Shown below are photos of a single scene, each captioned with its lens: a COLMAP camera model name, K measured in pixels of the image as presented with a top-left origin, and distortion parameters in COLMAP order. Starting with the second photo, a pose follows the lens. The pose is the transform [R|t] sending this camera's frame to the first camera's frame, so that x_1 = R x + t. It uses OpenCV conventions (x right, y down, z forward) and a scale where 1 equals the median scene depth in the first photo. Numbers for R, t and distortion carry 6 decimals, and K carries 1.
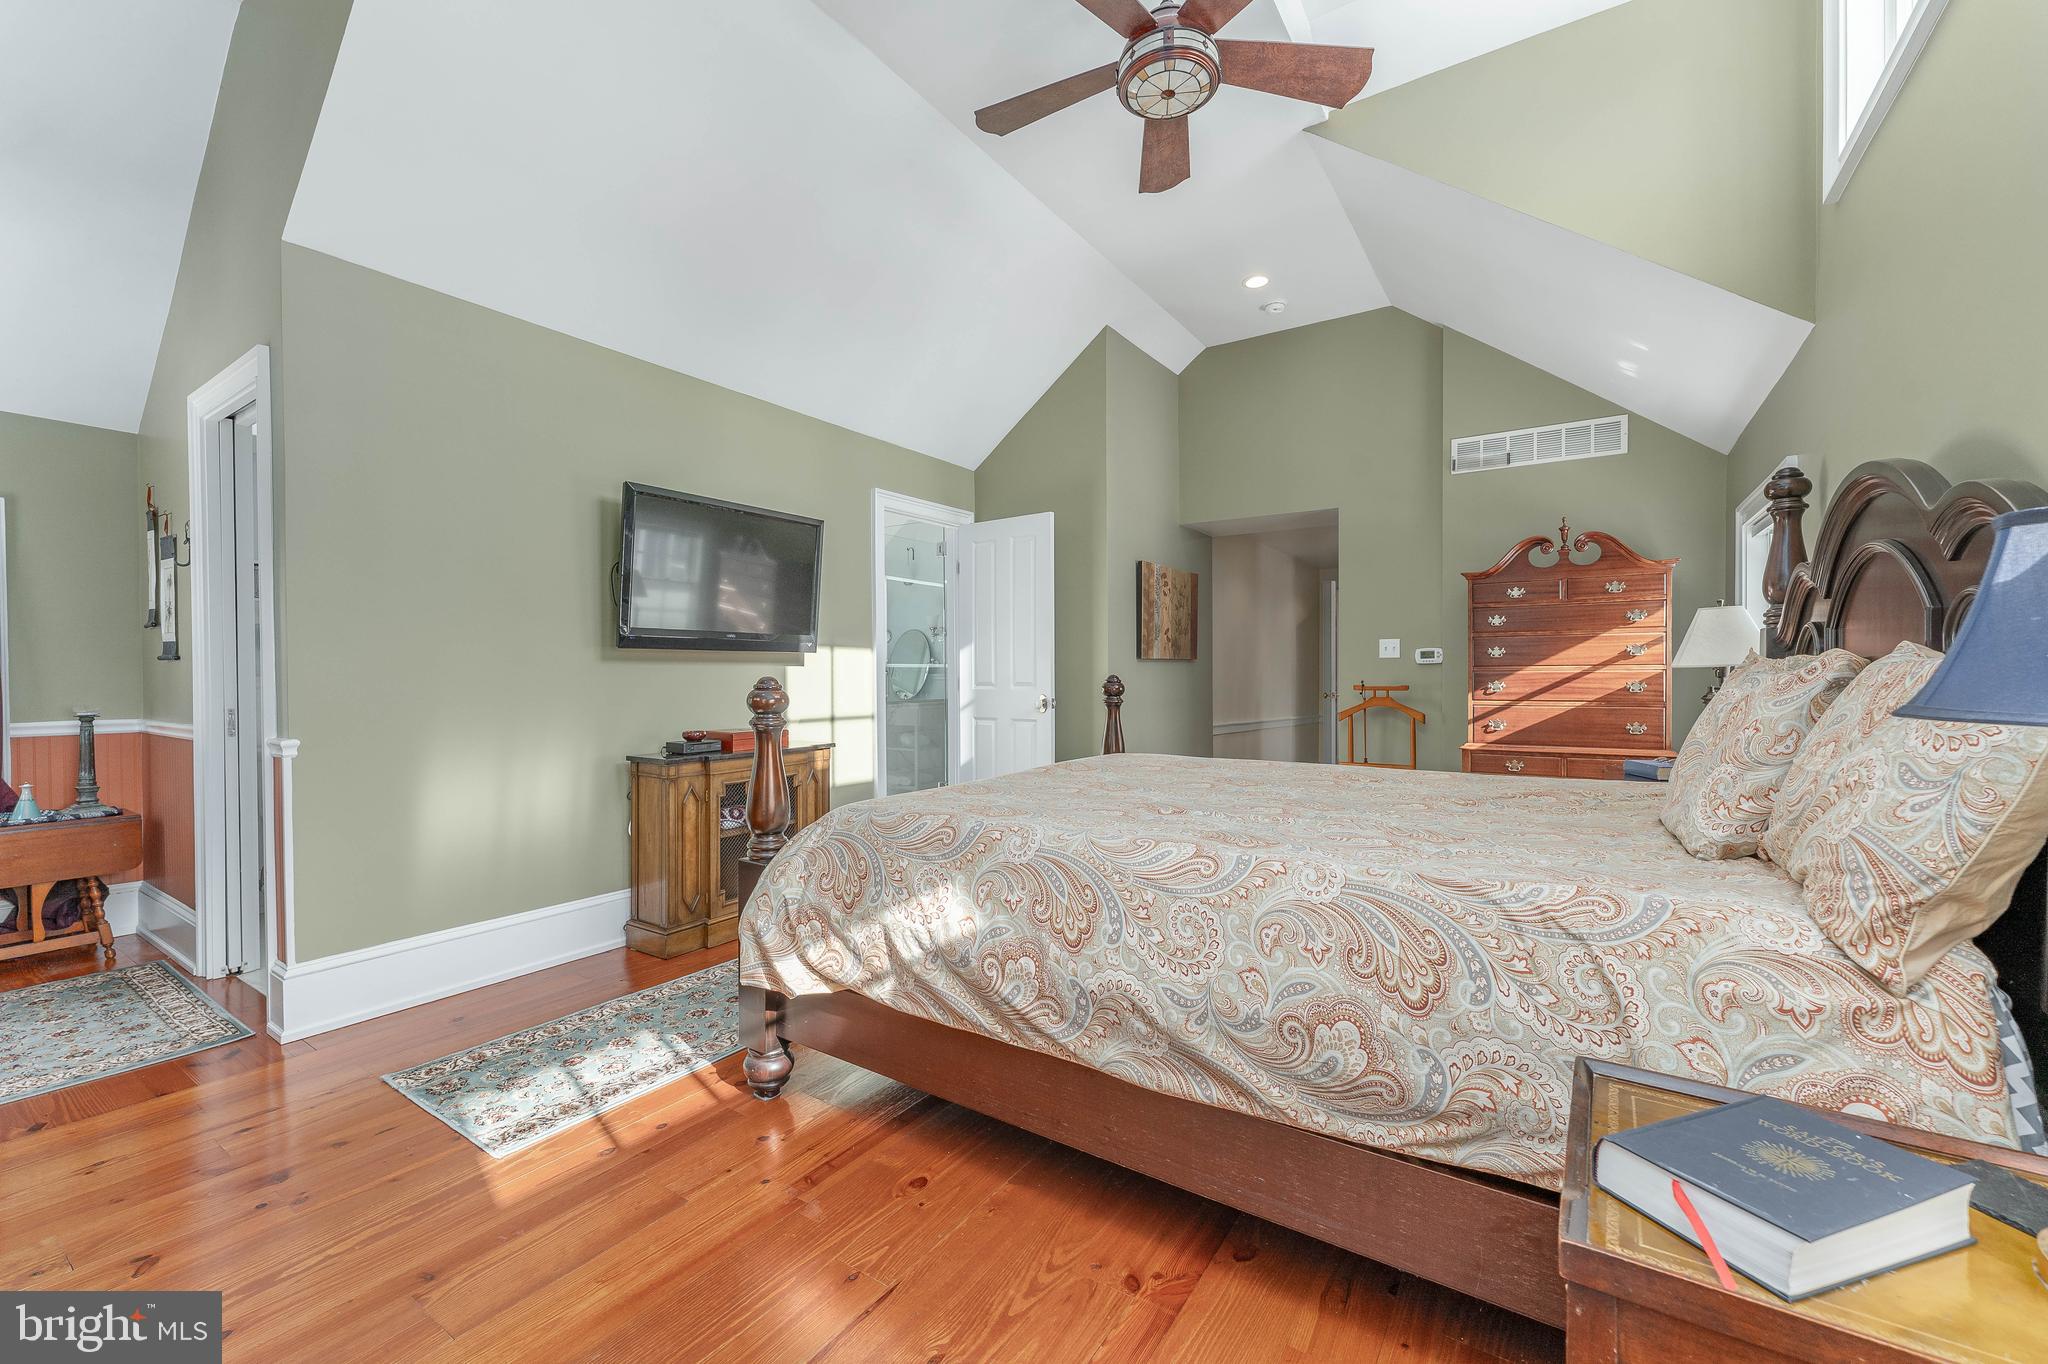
lens RADIAL K [[835.4, 0, 1027.6], [0, 835.4, 679.7], [0, 0, 1]] dist [-0.000183, -0.000540]
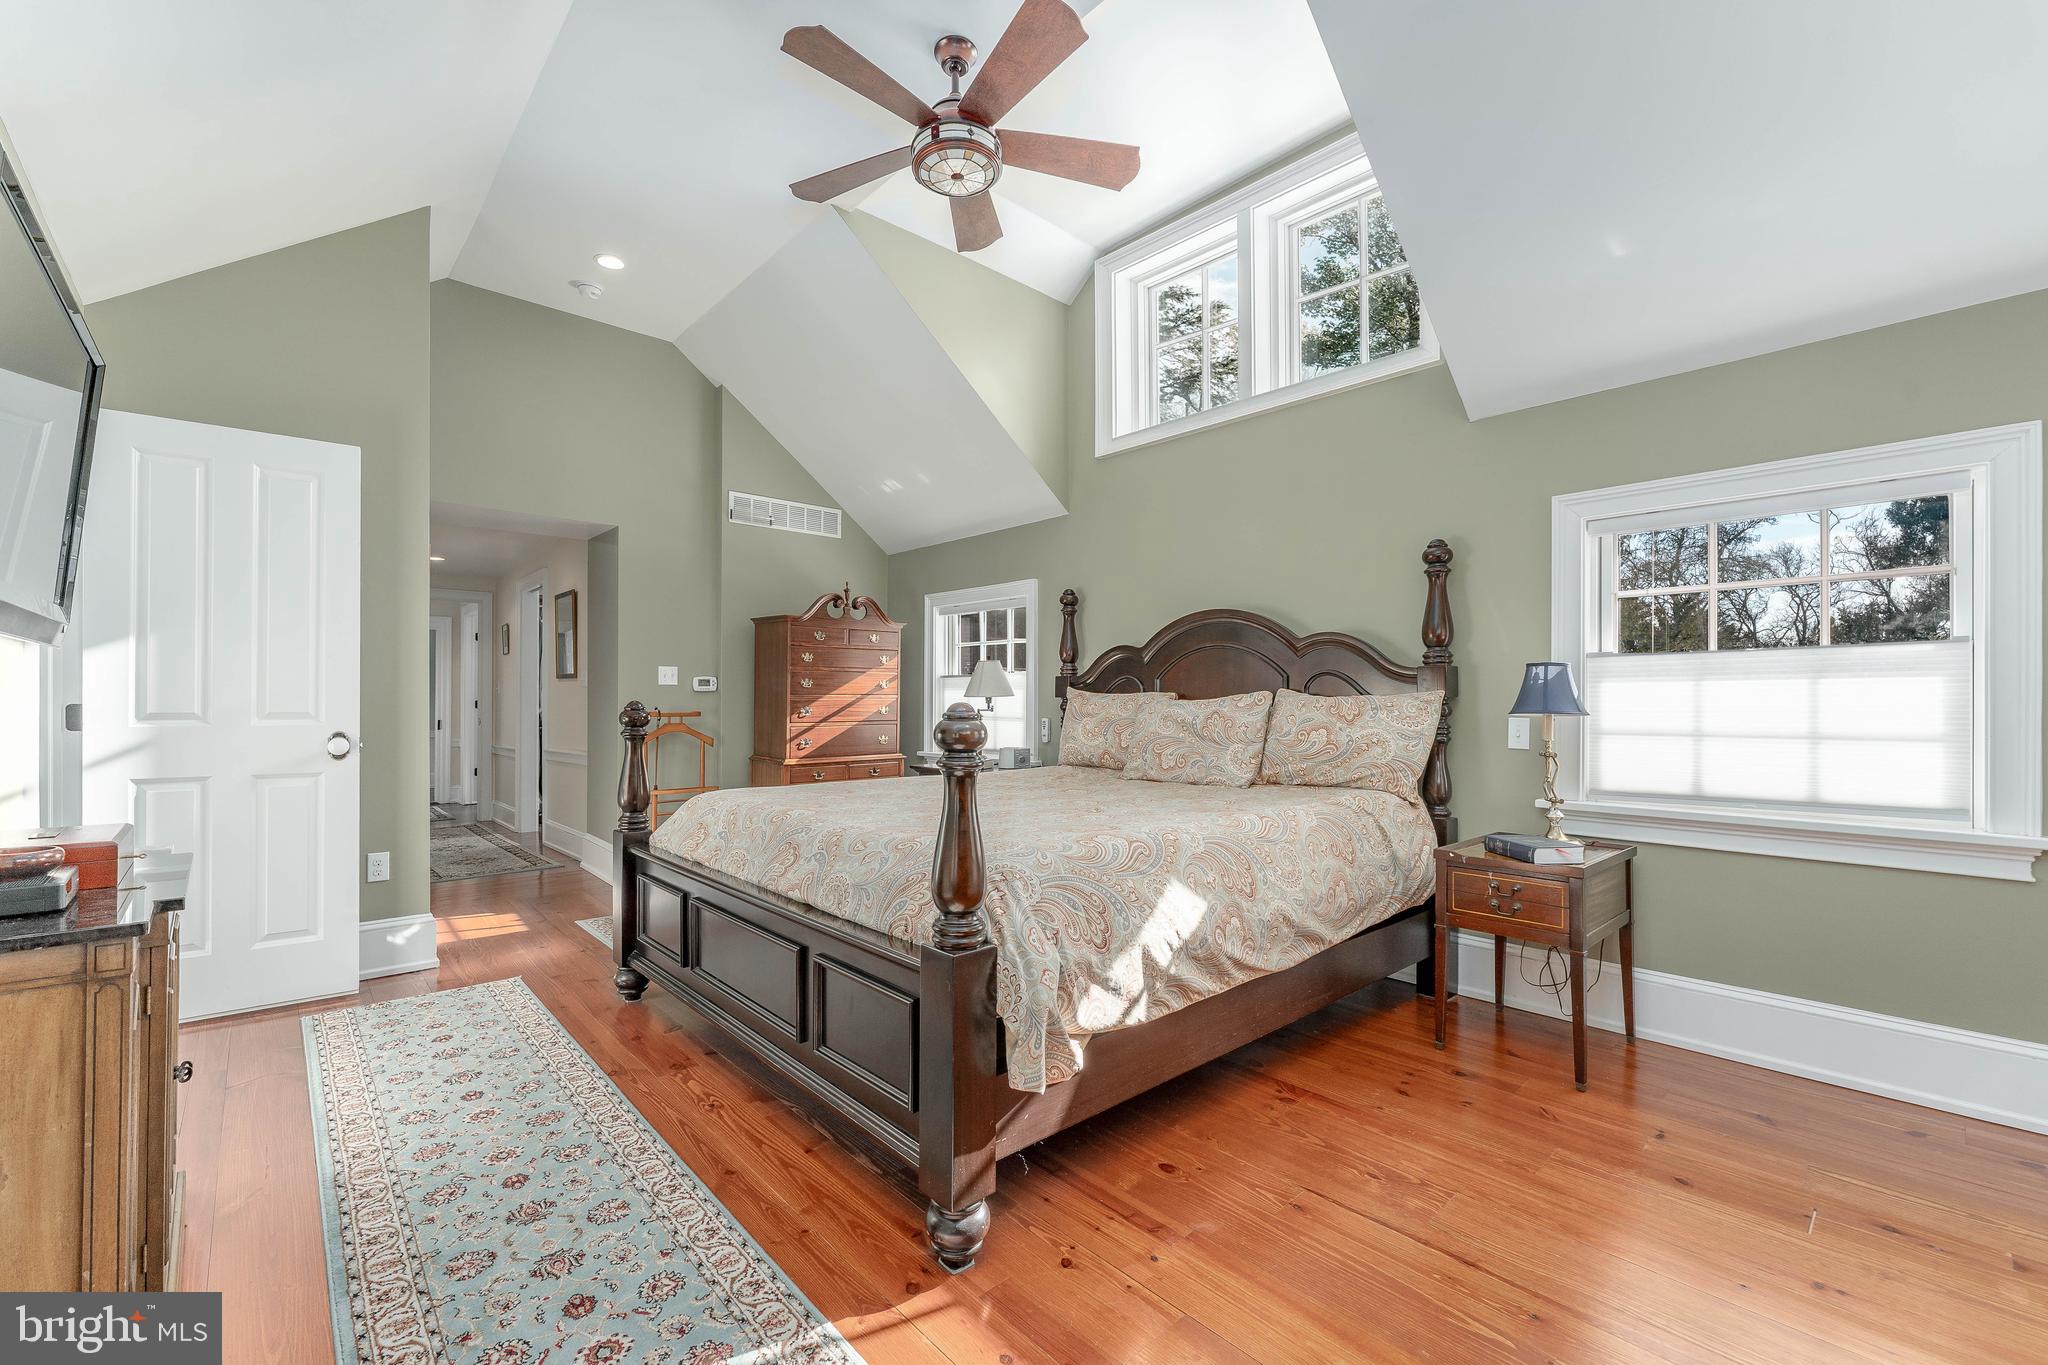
lens RADIAL K [[842.3, 0, 1004.6], [0, 842.3, 702.3], [0, 0, 1]] dist [0.000491, -0.000145]
pose [[0.246487, 0.001093, 0.969146, -0.601524], [0.004205, 0.999989, -0.002197, -0.001206], [-0.969137, 0.004616, 0.246479, 0.449857]]
